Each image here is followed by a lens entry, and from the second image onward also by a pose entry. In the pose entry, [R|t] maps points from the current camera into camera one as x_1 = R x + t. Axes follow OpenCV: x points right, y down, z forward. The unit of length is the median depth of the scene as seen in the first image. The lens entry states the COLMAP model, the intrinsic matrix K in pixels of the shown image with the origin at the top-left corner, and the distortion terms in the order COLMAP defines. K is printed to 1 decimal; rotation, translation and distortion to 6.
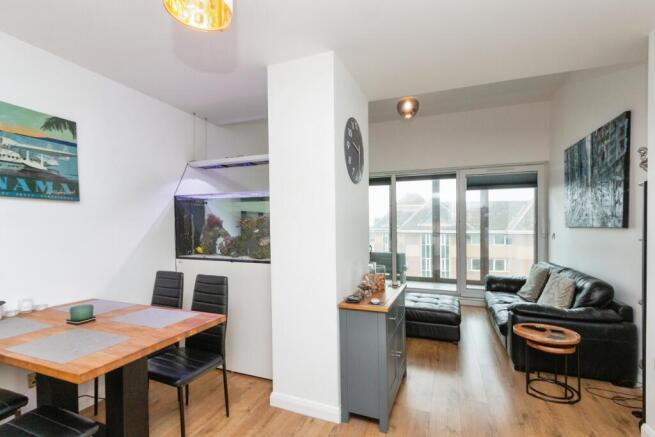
lens RADIAL K [[307.7, 0, 310.6], [0, 307.7, 230.2], [0, 0, 1]] dist [0.004173, -0.001530]
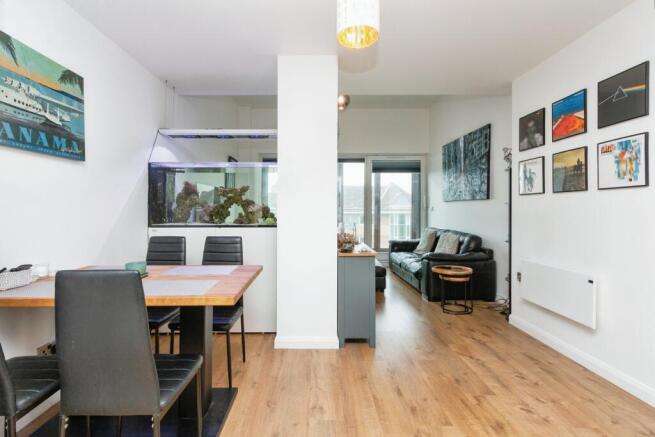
lens RADIAL K [[307.7, 0, 310.6], [0, 307.7, 205.8], [0, 0, 1]] dist [0.004173, -0.001530]
pose [[0.929915, 0.003224, 0.367760, -0.367082], [0.003792, 0.999824, -0.018353, 0.050768], [-0.367754, 0.018461, 0.929740, -0.105668]]
